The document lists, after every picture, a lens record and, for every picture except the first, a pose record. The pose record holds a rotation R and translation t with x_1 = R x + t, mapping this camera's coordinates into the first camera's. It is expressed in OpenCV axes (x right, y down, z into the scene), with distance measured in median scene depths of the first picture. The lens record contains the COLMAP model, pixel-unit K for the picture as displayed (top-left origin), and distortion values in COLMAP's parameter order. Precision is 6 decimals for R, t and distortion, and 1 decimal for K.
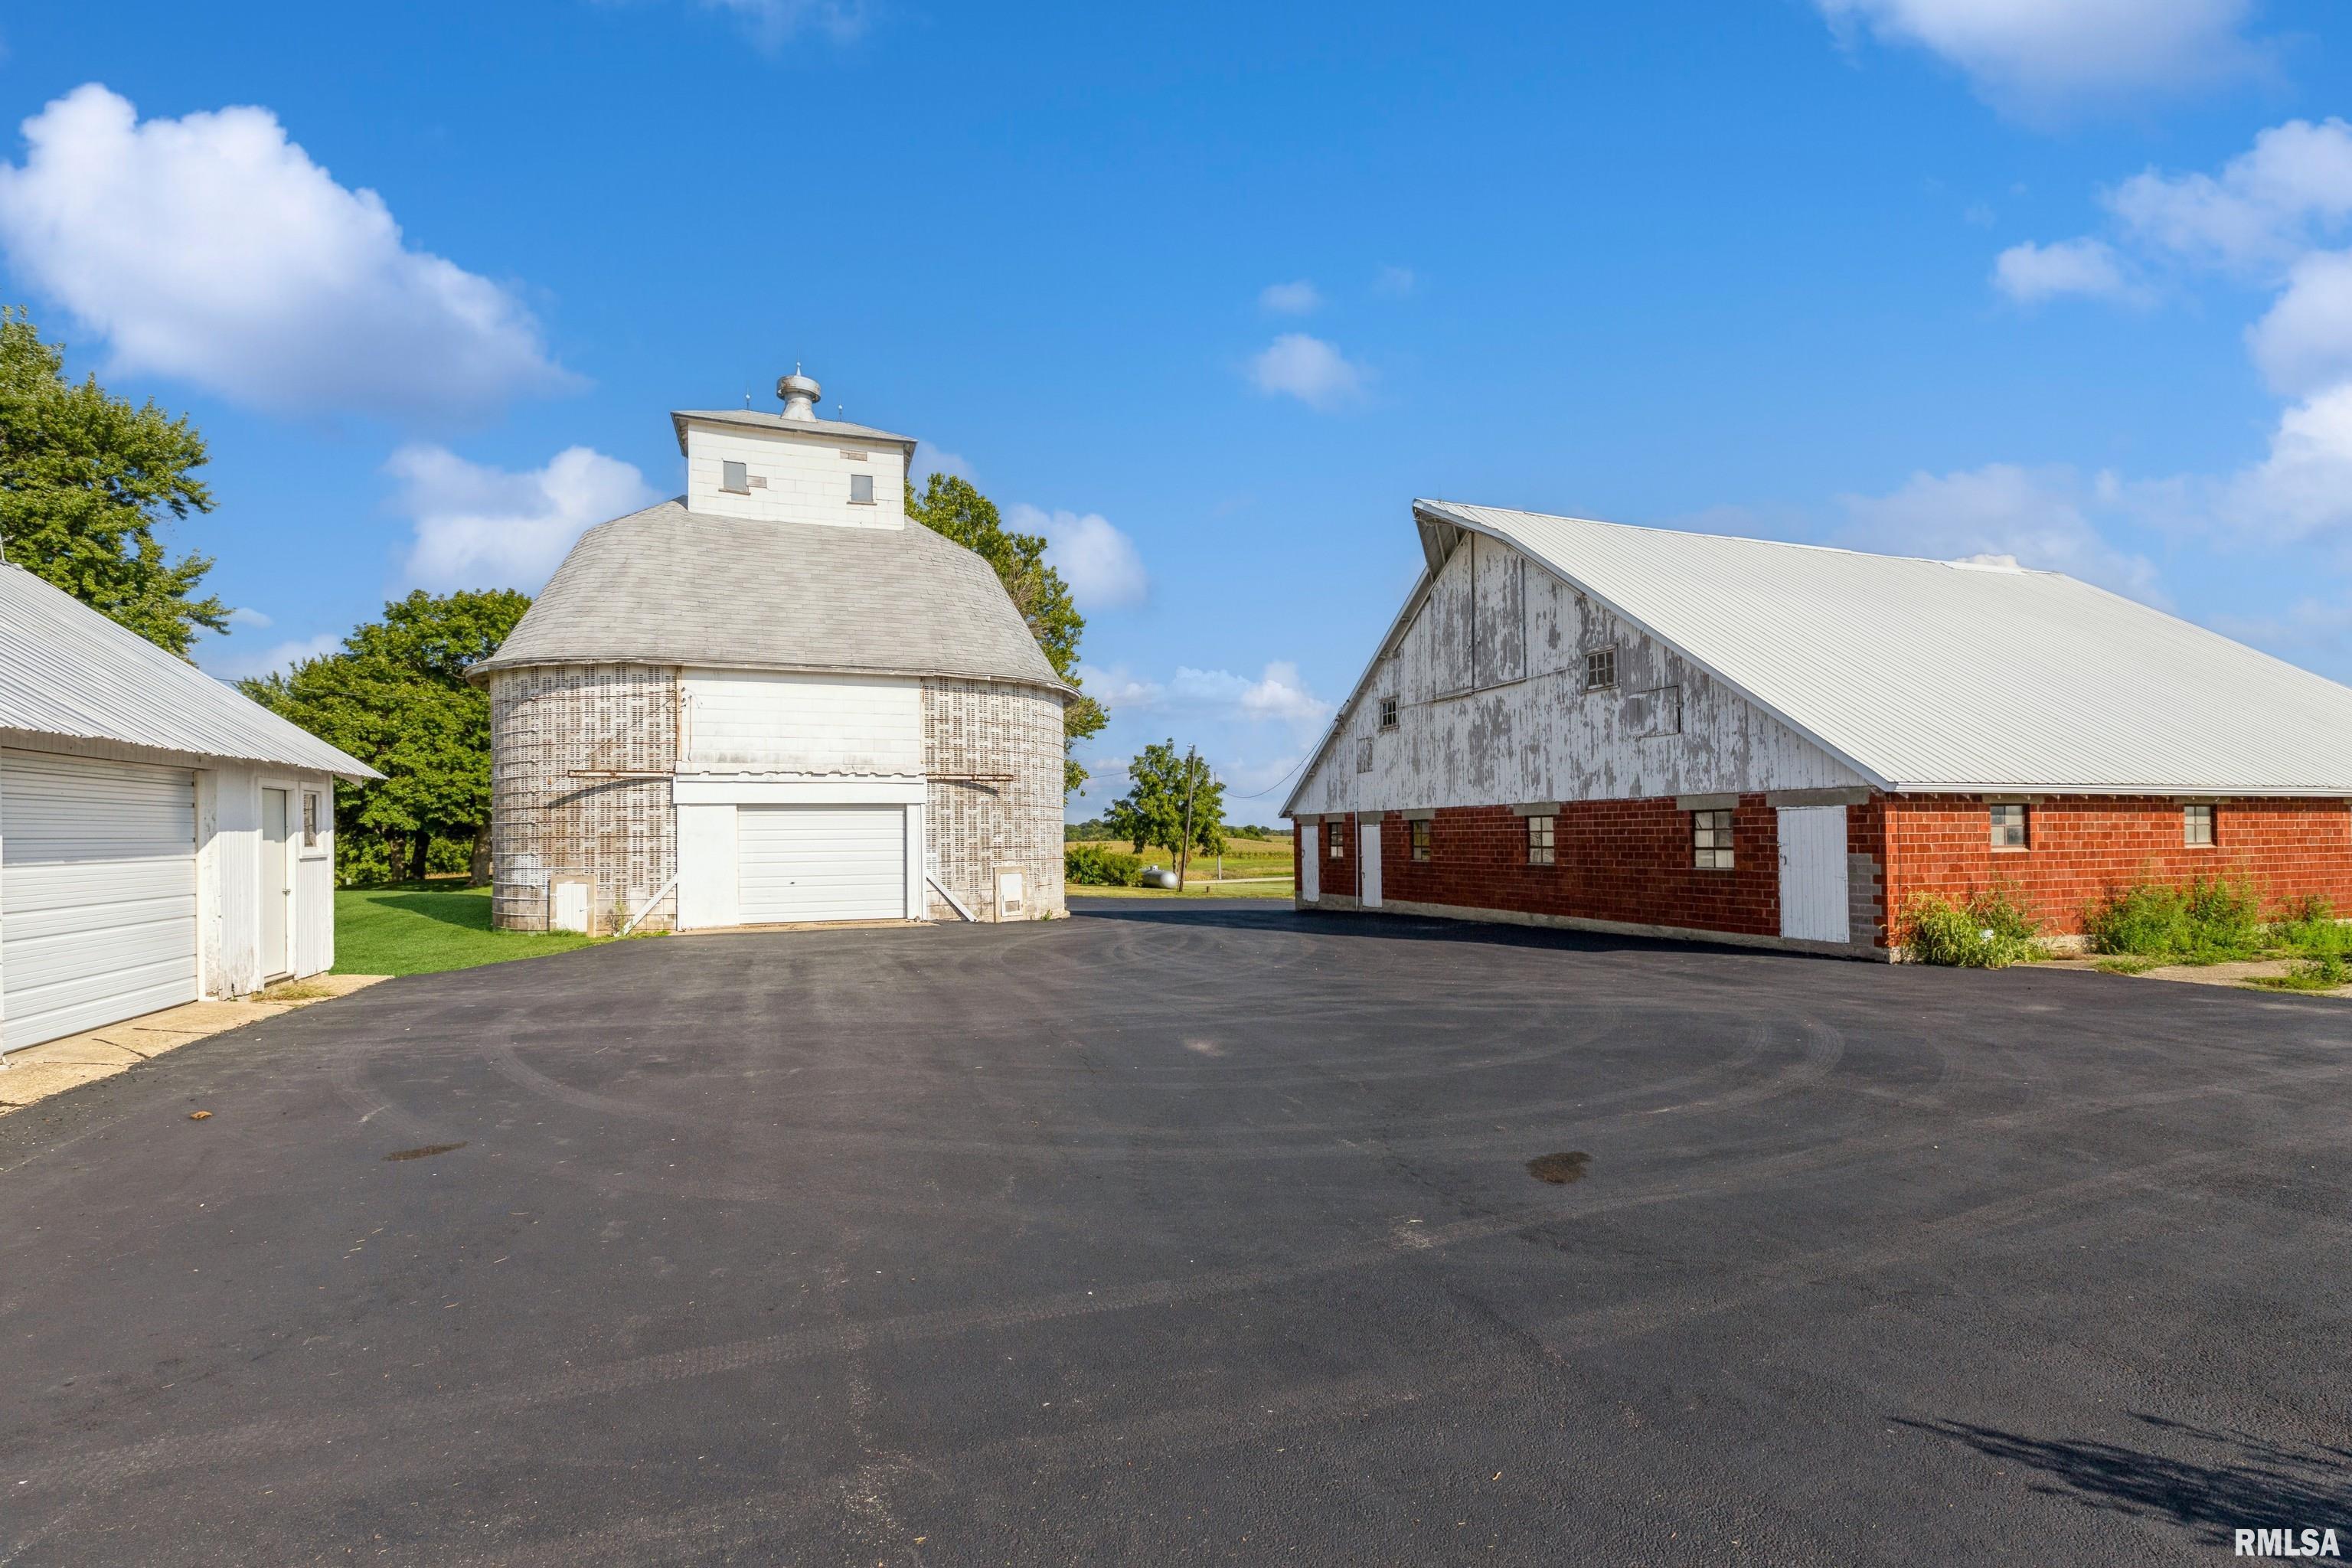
lens RADIAL K [[1069.6, 0, 1146.5], [0, 1069.6, 826.6], [0, 0, 1]] dist [0.006087, 0.000832]
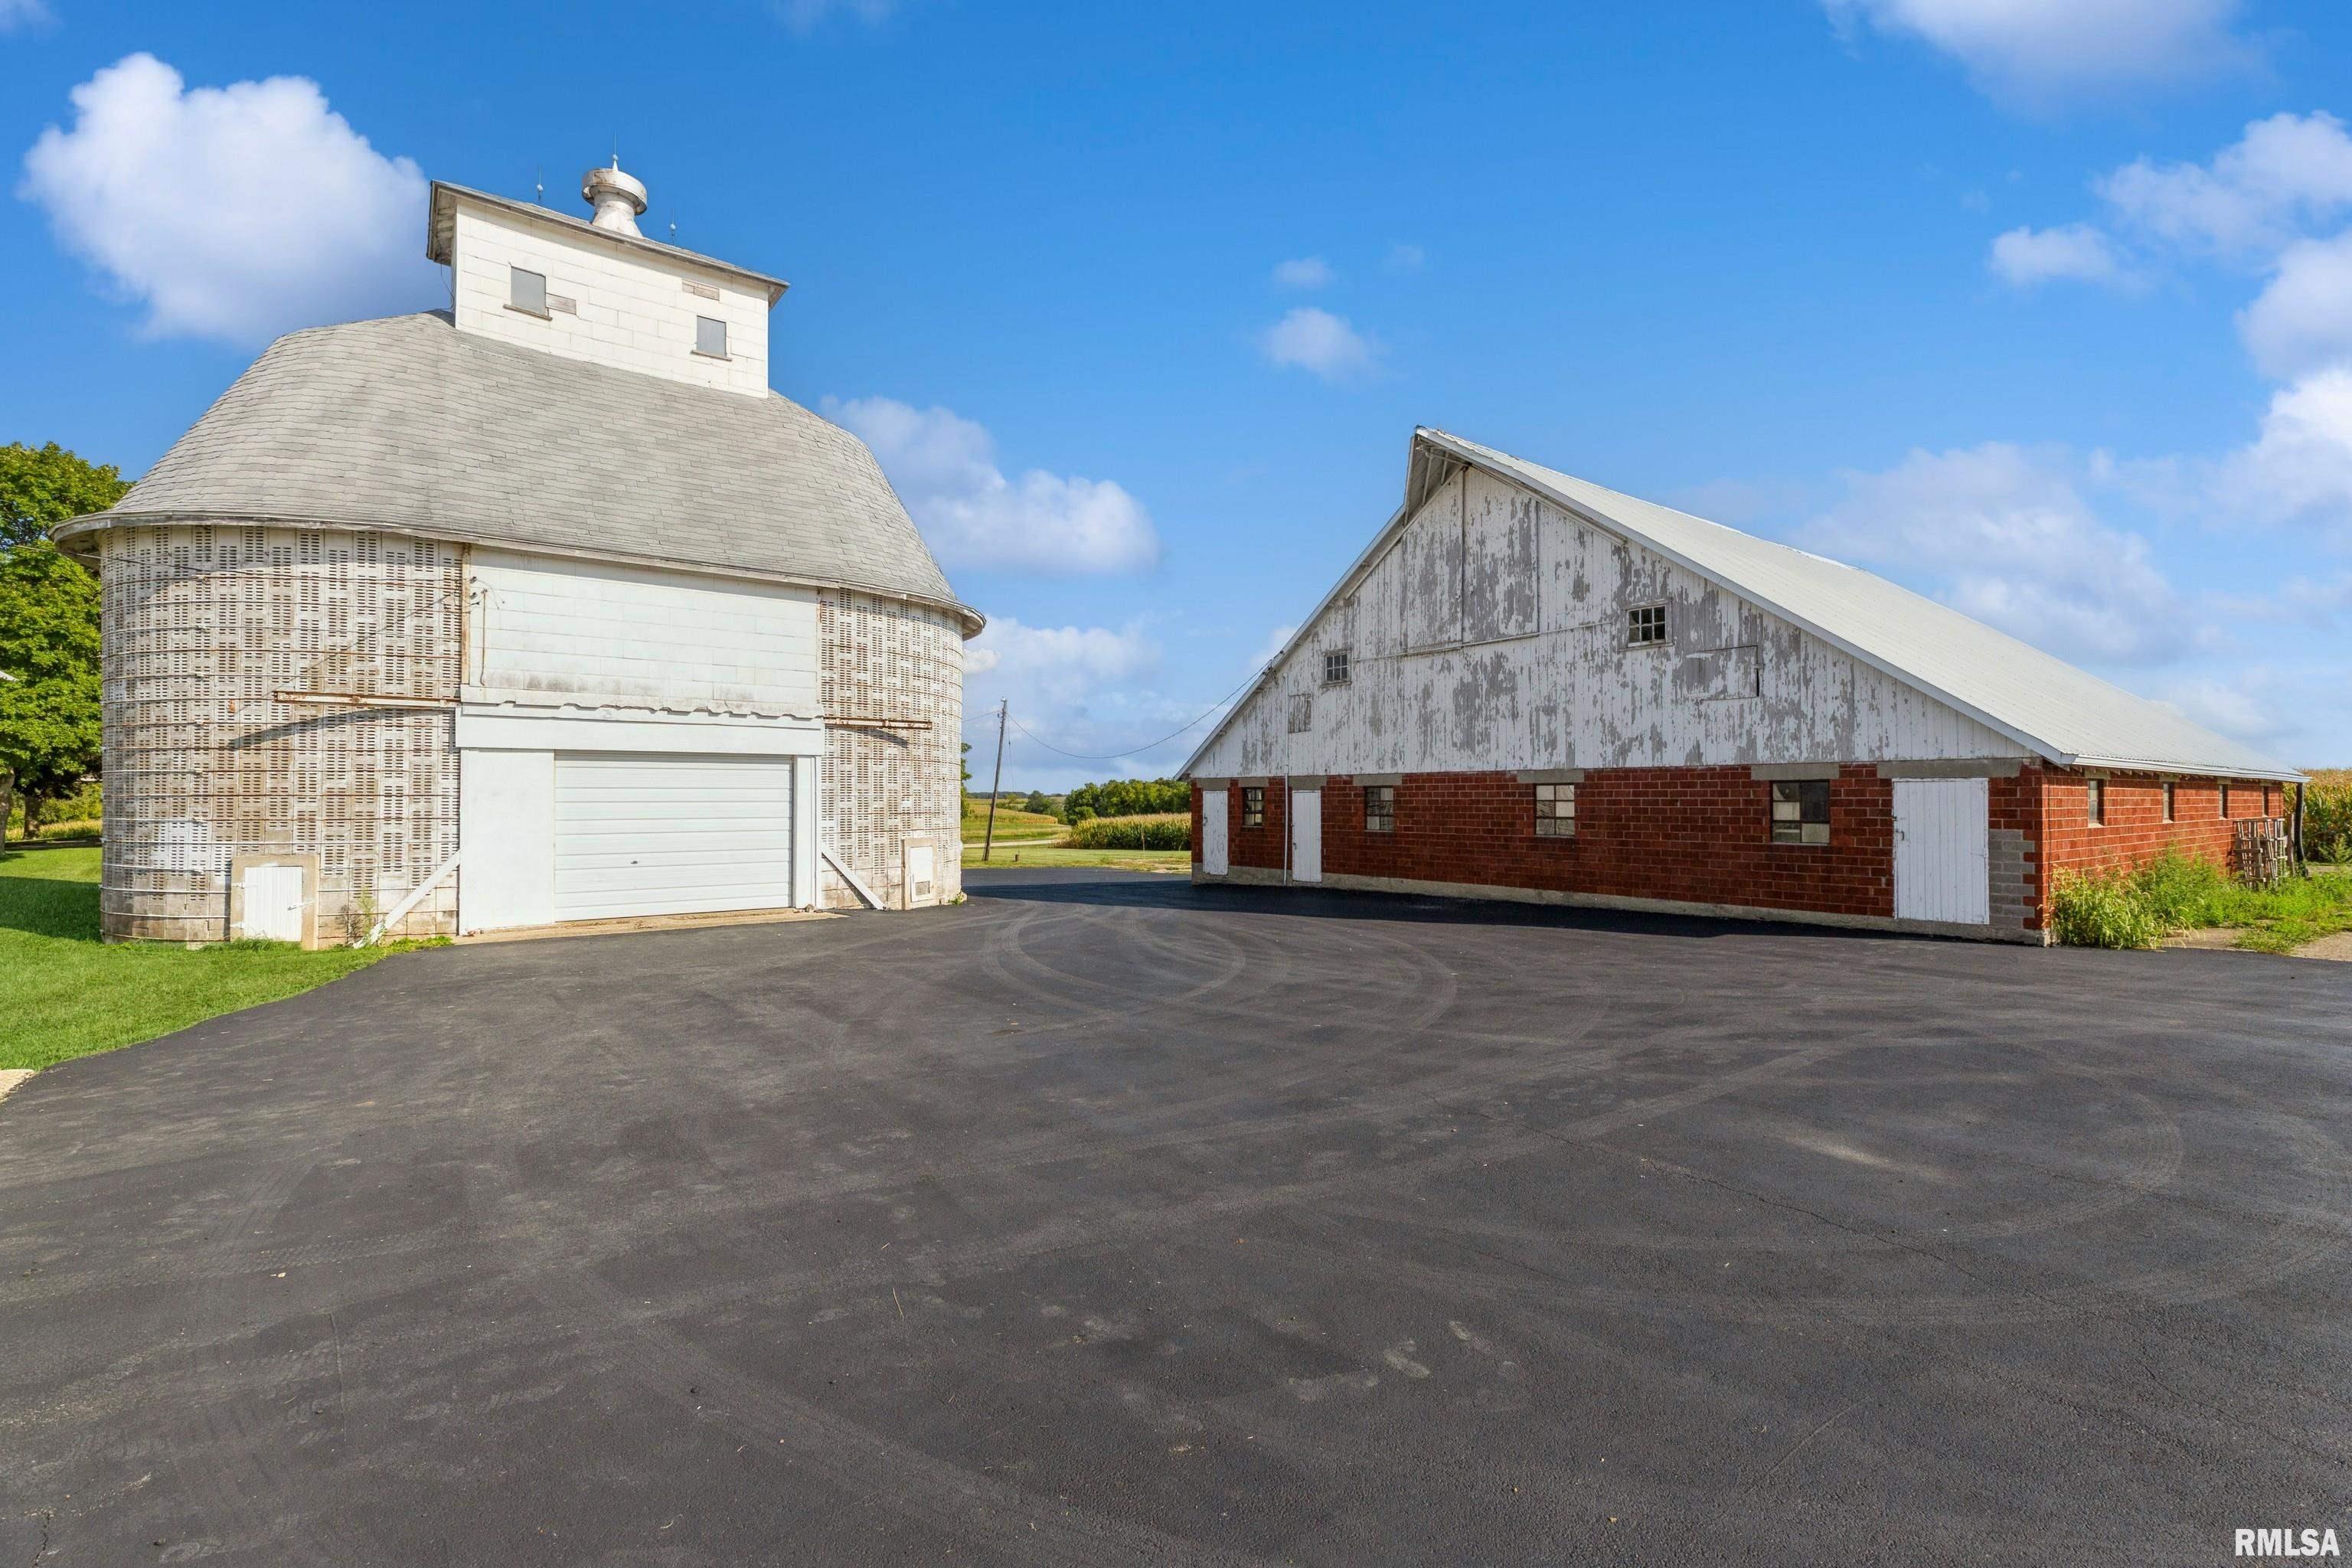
lens RADIAL K [[1069.6, 0, 1177.8], [0, 1069.6, 789.6], [0, 0, 1]] dist [0.006087, 0.000832]
pose [[0.954643, 0.012717, 0.297483, -0.201846], [-0.012611, 0.999918, -0.002278, 0.001095], [-0.297487, -0.001577, 0.954725, 0.211517]]
